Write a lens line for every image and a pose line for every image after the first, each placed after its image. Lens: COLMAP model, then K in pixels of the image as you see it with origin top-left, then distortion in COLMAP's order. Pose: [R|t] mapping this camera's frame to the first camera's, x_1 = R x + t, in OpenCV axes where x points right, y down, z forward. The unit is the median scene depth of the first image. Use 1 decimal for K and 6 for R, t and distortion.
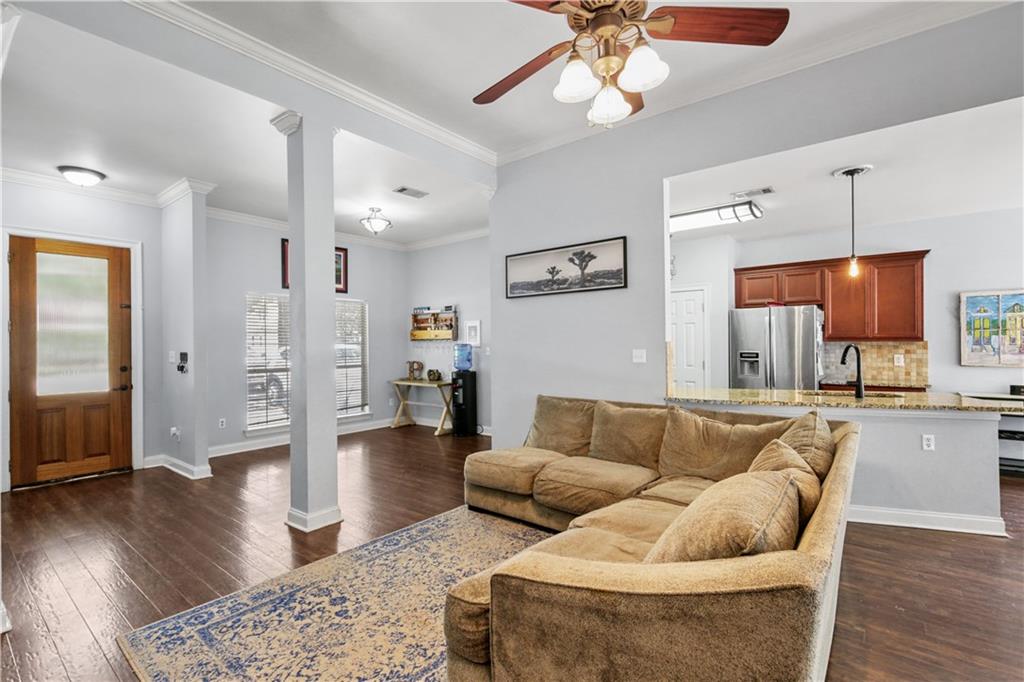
lens RADIAL K [[473.0, 0, 518.7], [0, 473.0, 340.9], [0, 0, 1]] dist [-0.001168, -0.000811]
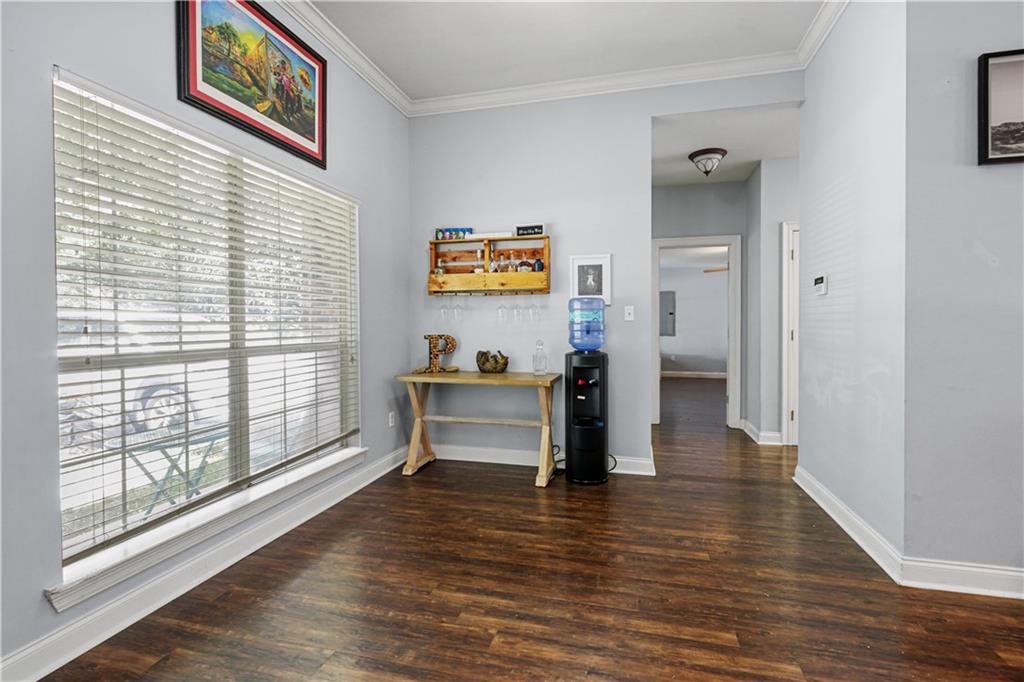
lens RADIAL K [[470.1, 0, 515.8], [0, 470.1, 332.5], [0, 0, 1]] dist [-0.001184, -0.000995]
pose [[0.913985, -0.000155, 0.405747, -0.533816], [-0.007498, 0.999823, 0.017270, 0.047494], [-0.405678, -0.018827, 0.913822, 0.785706]]
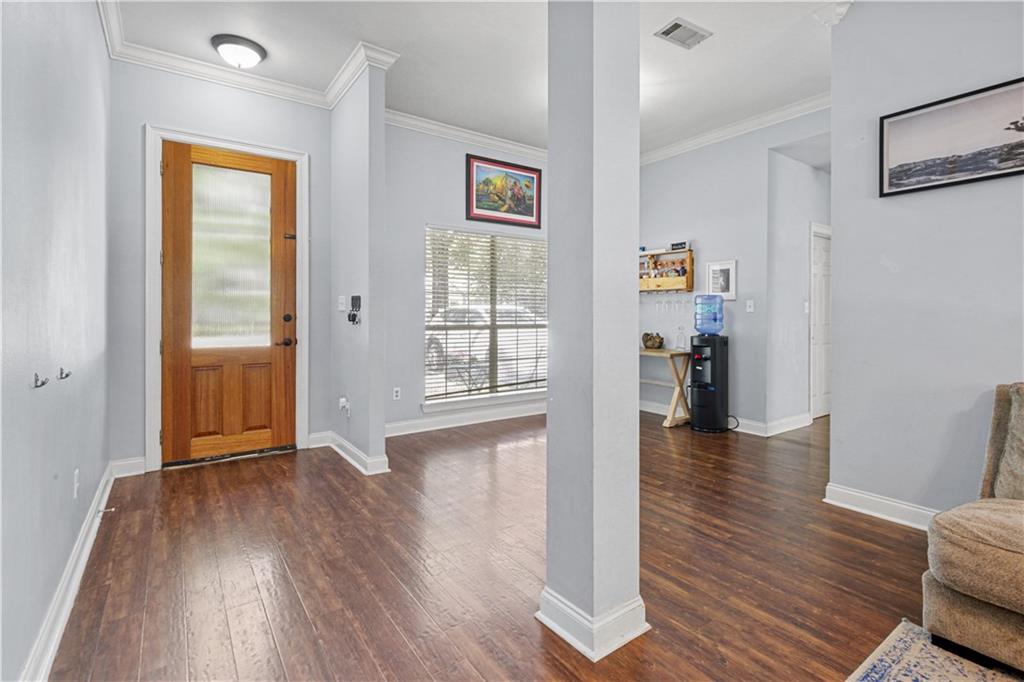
lens RADIAL K [[480.4, 0, 510.7], [0, 480.4, 315.9], [0, 0, 1]] dist [0.001475, -0.000289]
pose [[0.958542, 0.014642, -0.284576, -0.265259], [-0.011812, 0.999862, 0.011658, 0.042740], [0.284707, -0.007813, 0.958583, 0.353675]]
